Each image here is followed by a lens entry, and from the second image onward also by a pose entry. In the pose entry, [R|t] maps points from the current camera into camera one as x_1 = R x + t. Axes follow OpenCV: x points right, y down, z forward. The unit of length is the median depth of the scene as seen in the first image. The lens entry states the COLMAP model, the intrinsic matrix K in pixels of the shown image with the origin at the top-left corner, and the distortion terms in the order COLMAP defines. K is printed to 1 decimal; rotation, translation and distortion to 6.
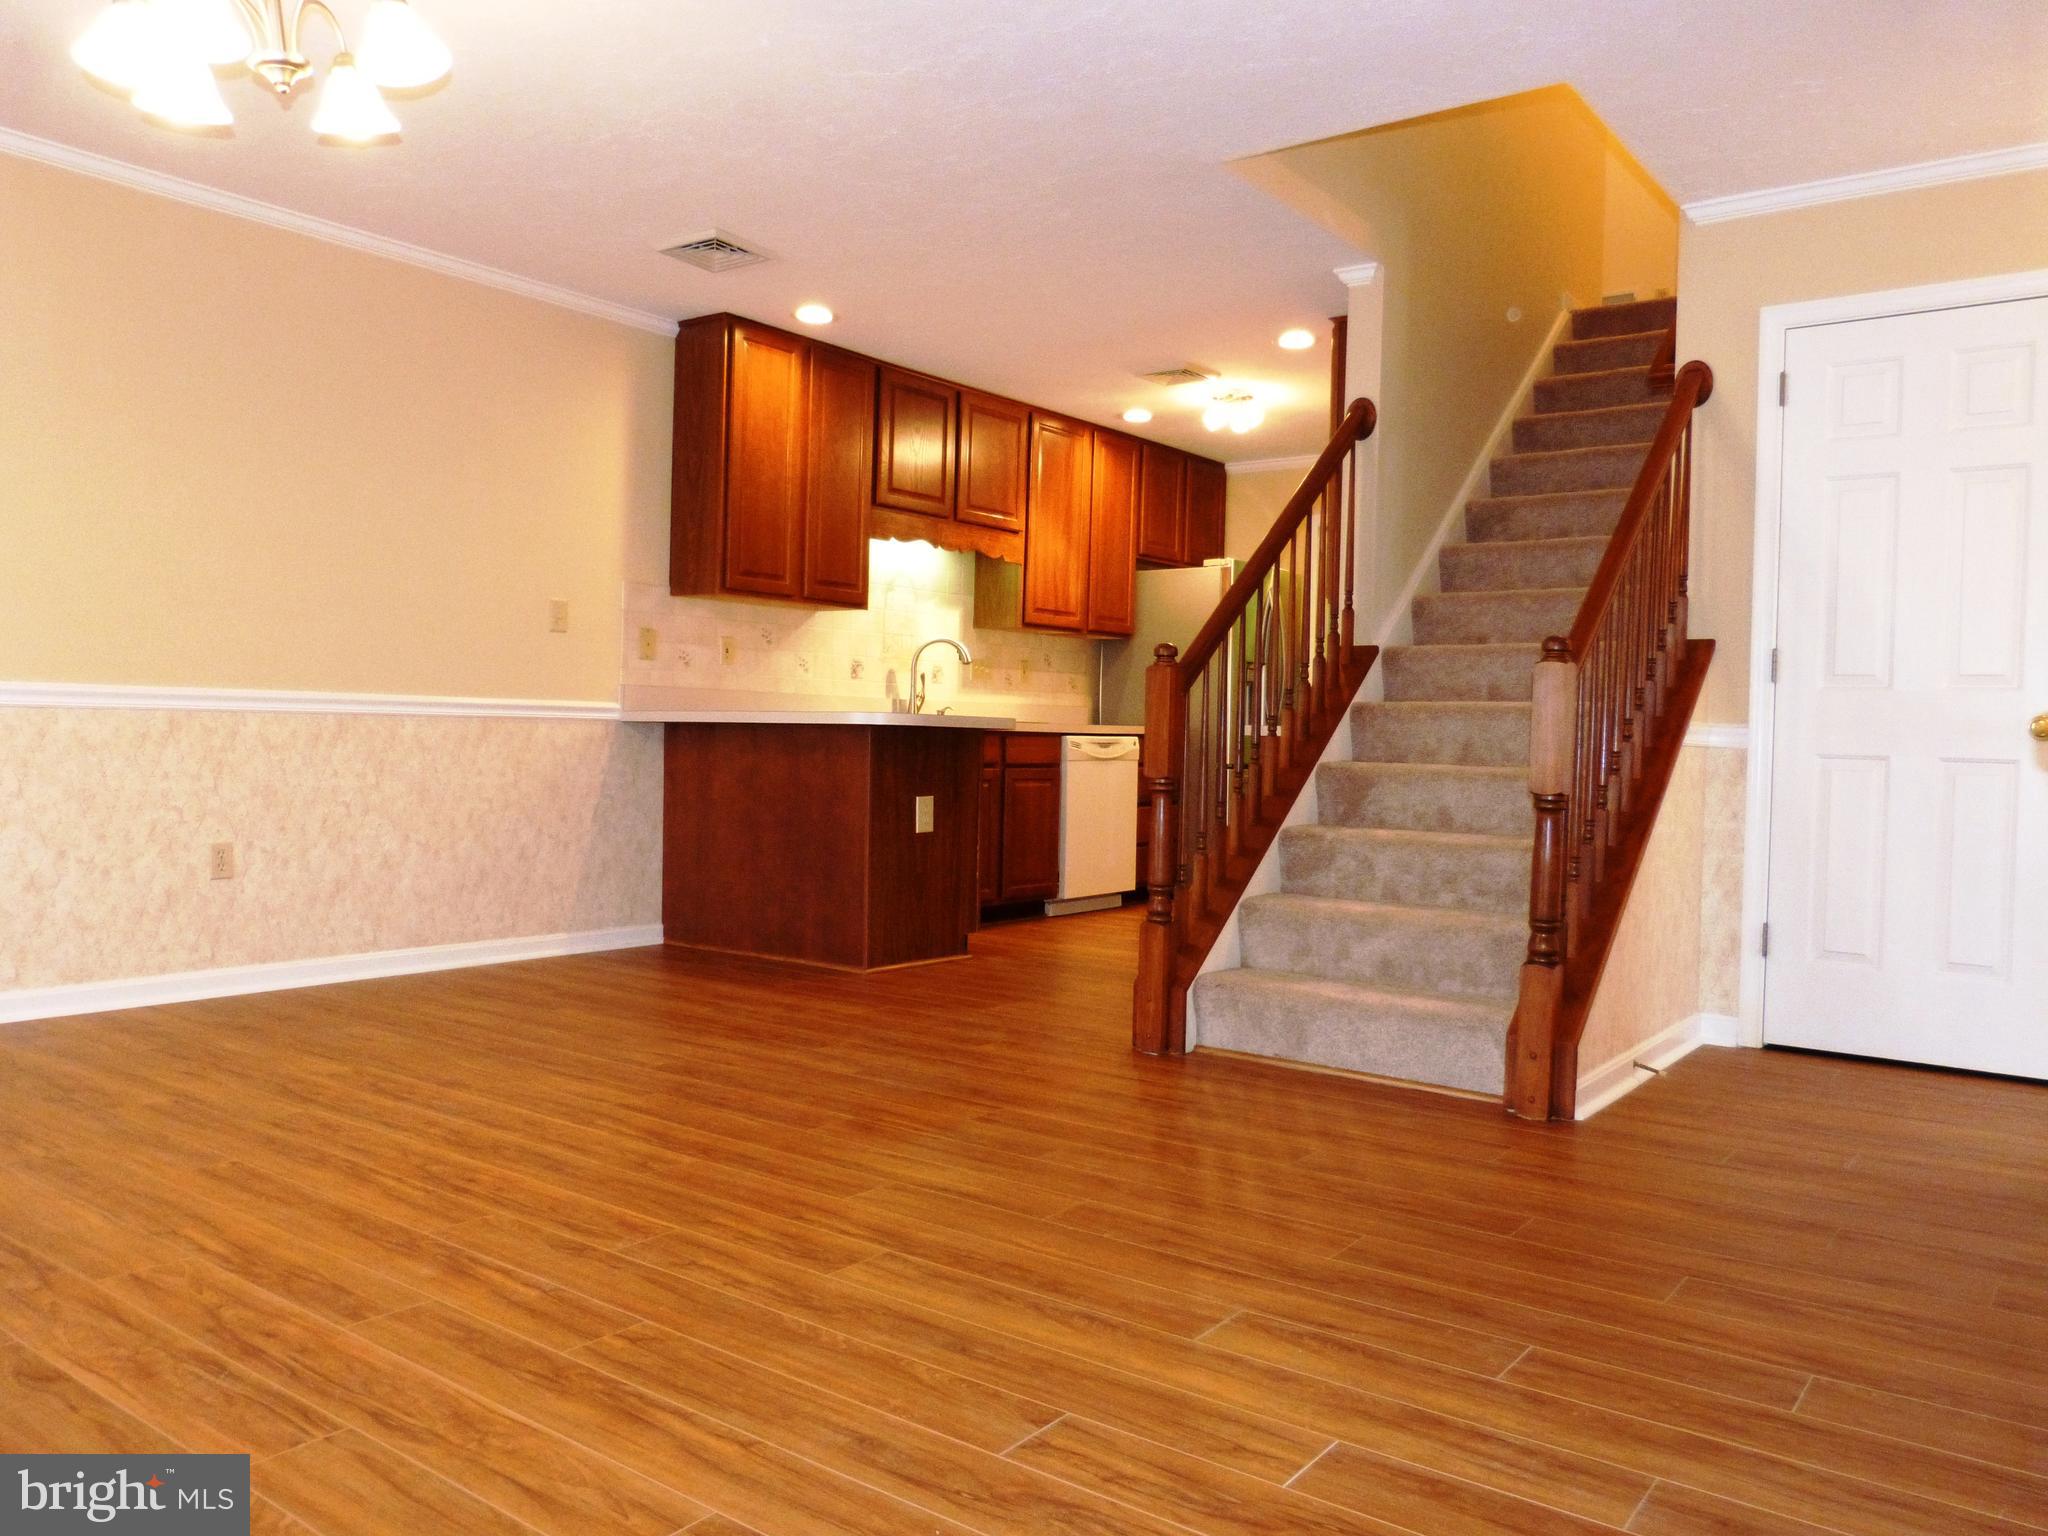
lens RADIAL K [[1527.9, 0, 1029.4], [0, 1527.9, 762.0], [0, 0, 1]] dist [-0.044913, 0.040265]
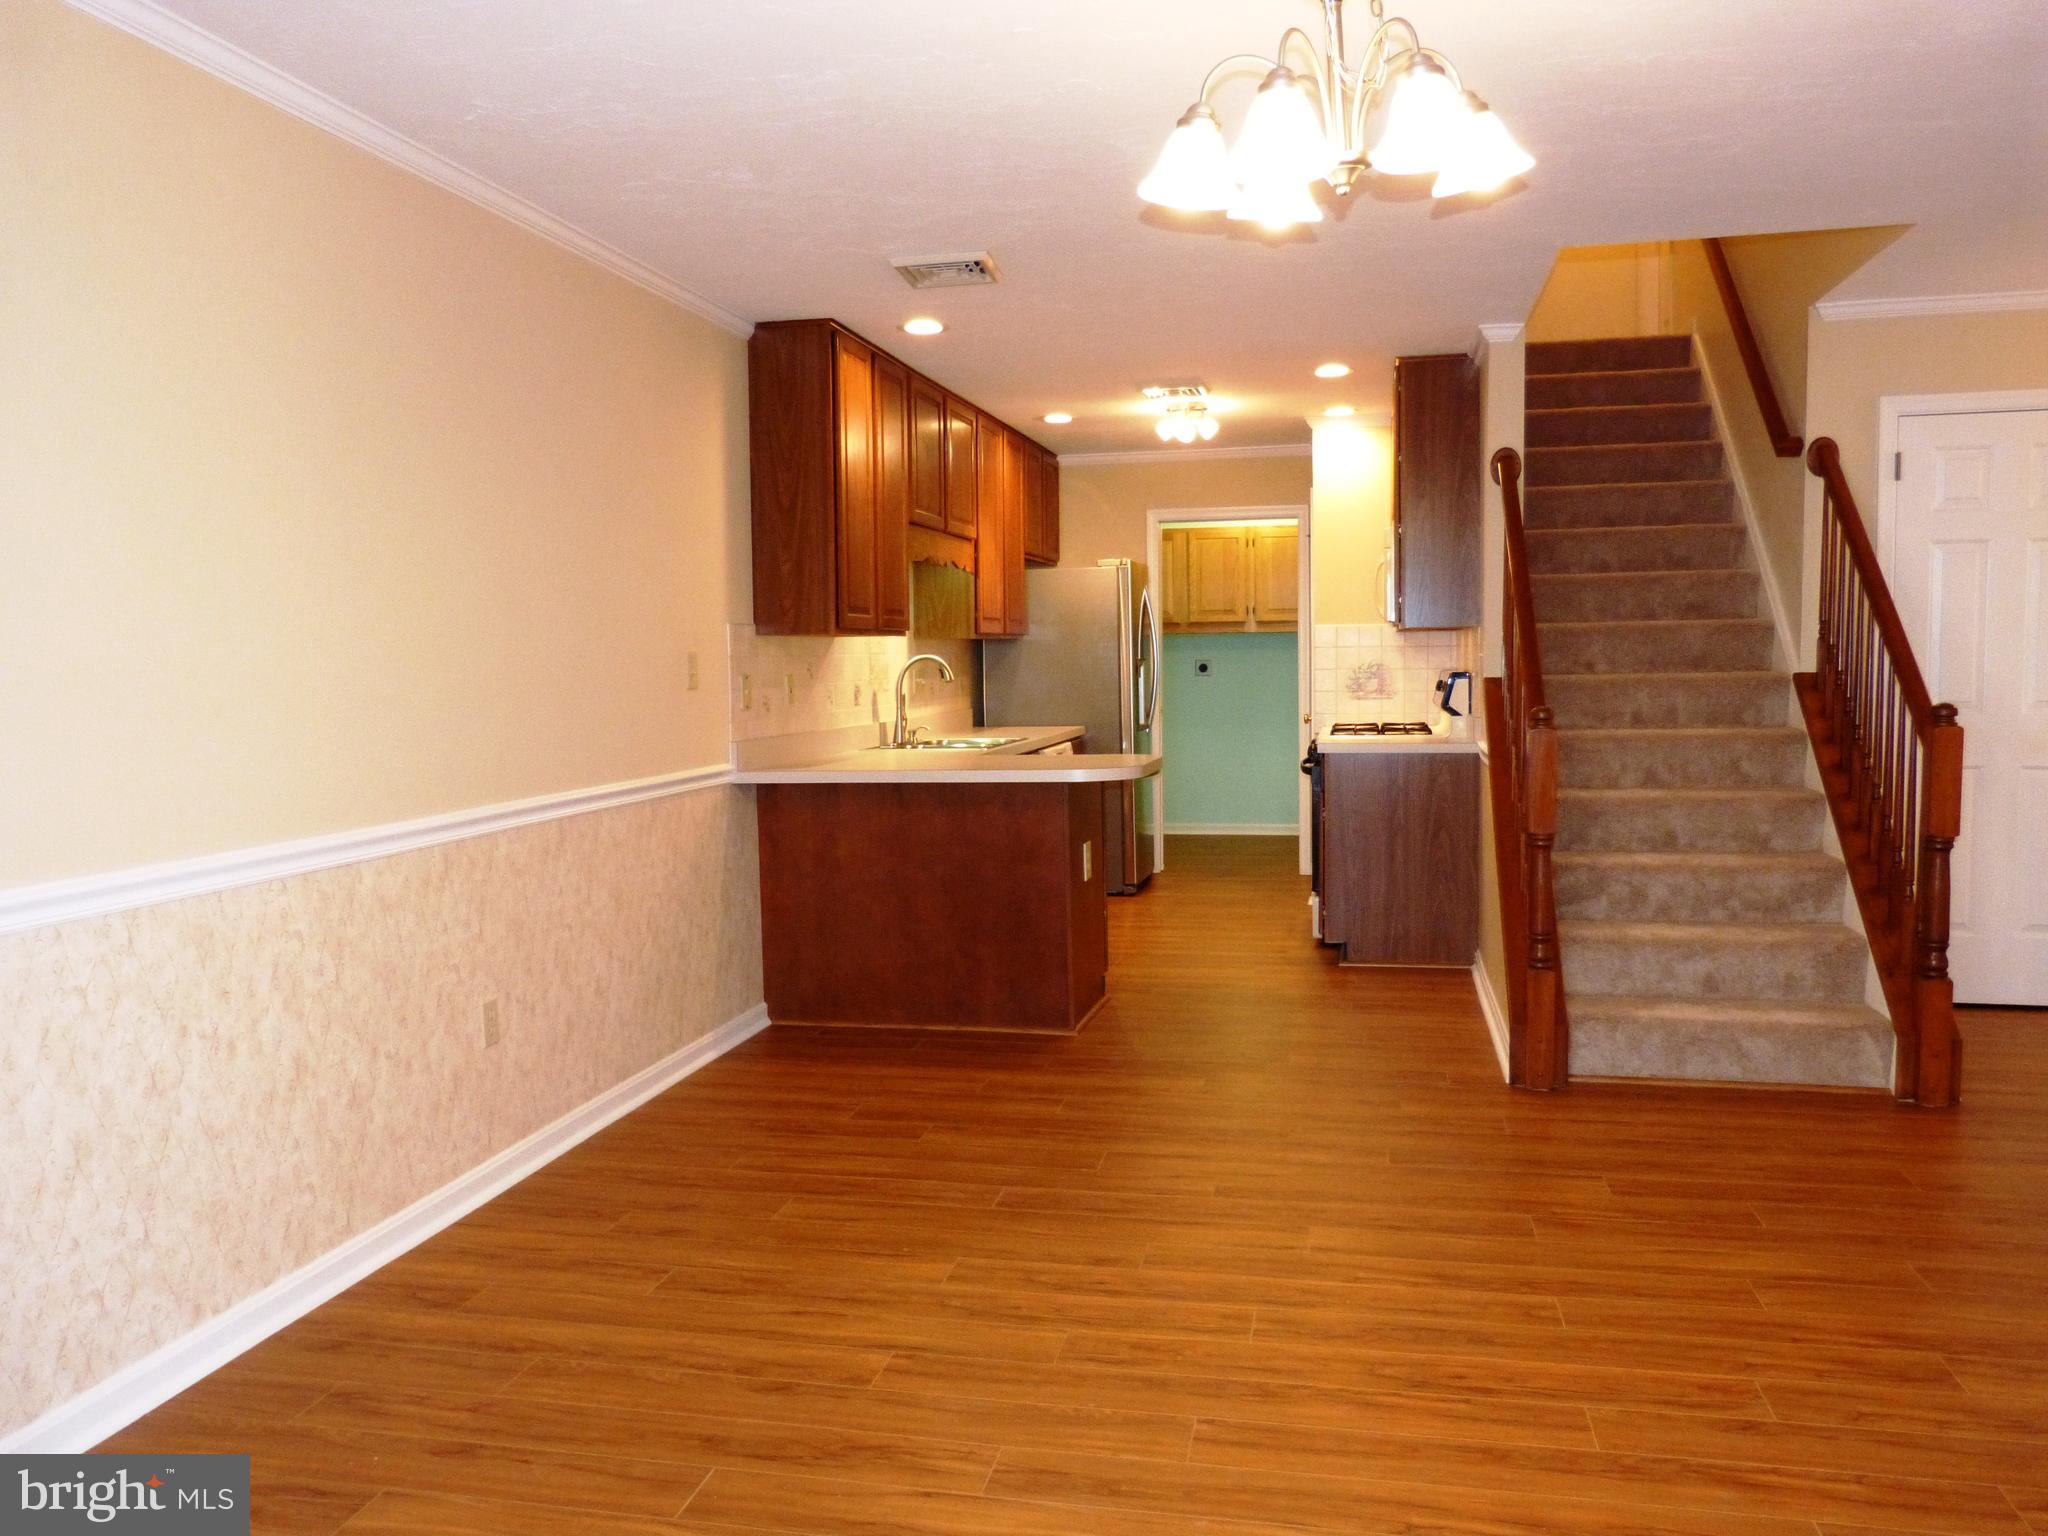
lens RADIAL K [[1527.9, 0, 1029.4], [0, 1527.9, 762.0], [0, 0, 1]] dist [-0.044913, 0.040265]
pose [[0.909157, -0.066611, 0.411091, -0.458998], [0.045509, 0.997105, 0.060919, -0.082248], [-0.413959, -0.036676, 0.909556, 0.126636]]
